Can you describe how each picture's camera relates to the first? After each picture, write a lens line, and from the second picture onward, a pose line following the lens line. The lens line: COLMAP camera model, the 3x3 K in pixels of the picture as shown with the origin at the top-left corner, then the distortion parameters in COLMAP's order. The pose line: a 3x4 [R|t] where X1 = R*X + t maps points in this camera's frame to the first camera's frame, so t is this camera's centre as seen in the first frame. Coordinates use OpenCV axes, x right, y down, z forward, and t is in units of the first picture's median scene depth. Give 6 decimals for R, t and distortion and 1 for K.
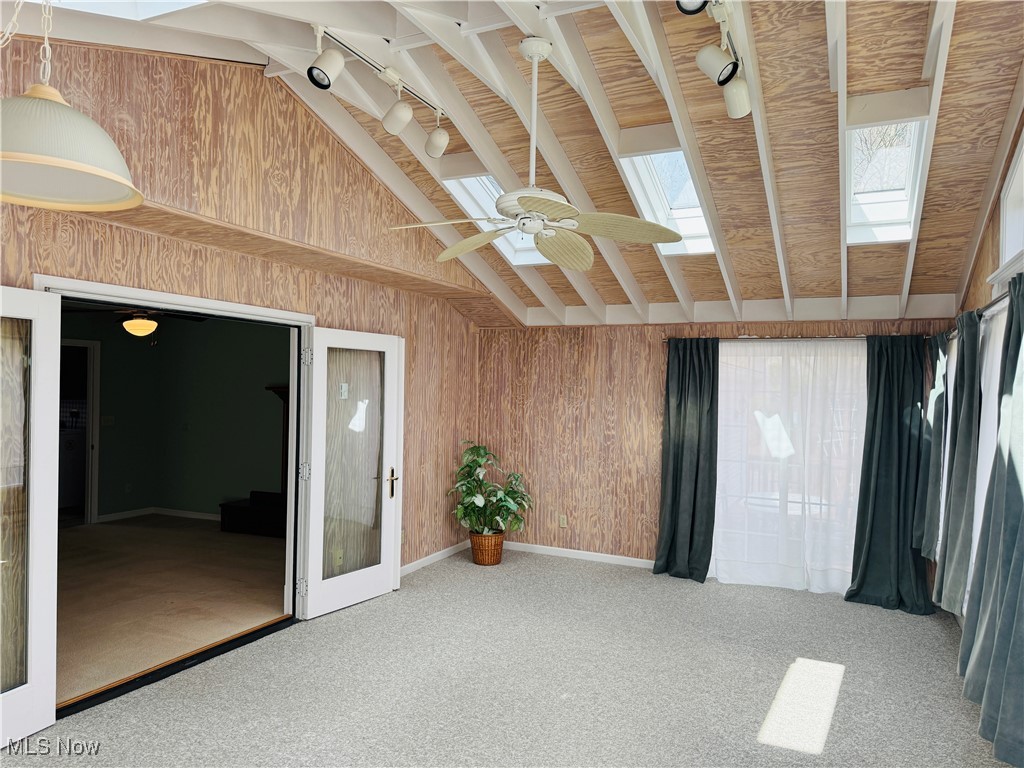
lens RADIAL K [[714.6, 0, 512.0], [0, 714.6, 384.0], [0, 0, 1]] dist [0.084065, -0.089200]
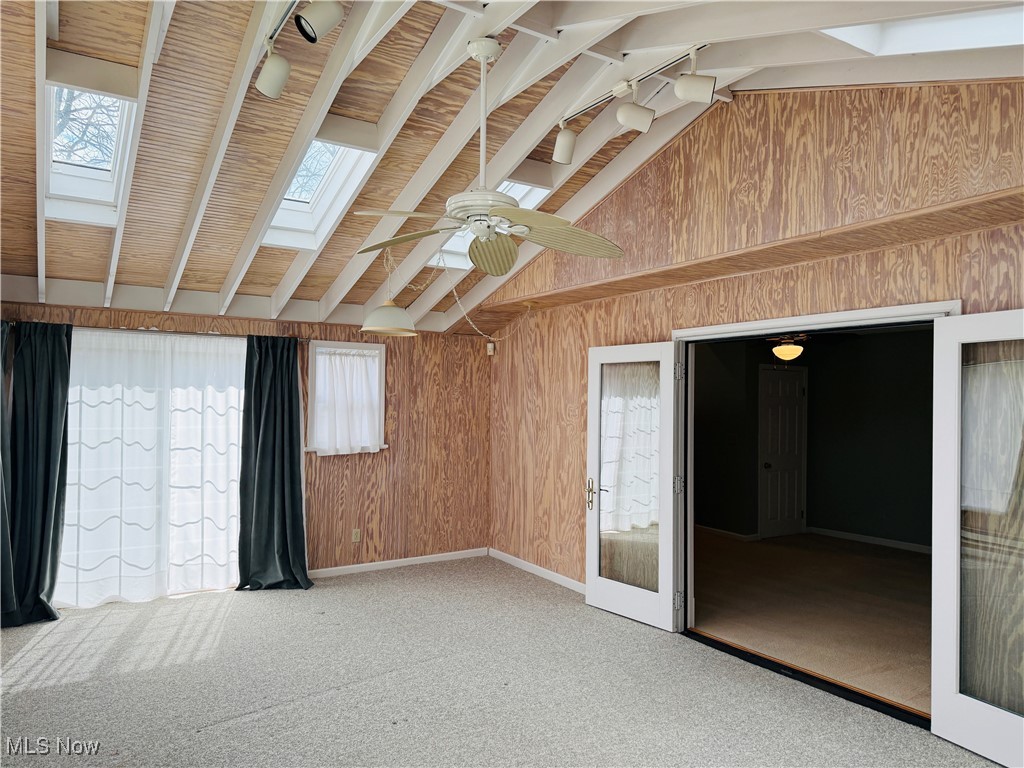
lens RADIAL K [[714.6, 0, 512.0], [0, 714.6, 384.0], [0, 0, 1]] dist [0.084065, -0.089200]
pose [[-0.523838, -0.044060, -0.850677, 0.665863], [-0.014317, 0.998976, -0.042925, 0.026444], [0.851697, -0.010306, -0.523933, 1.237100]]
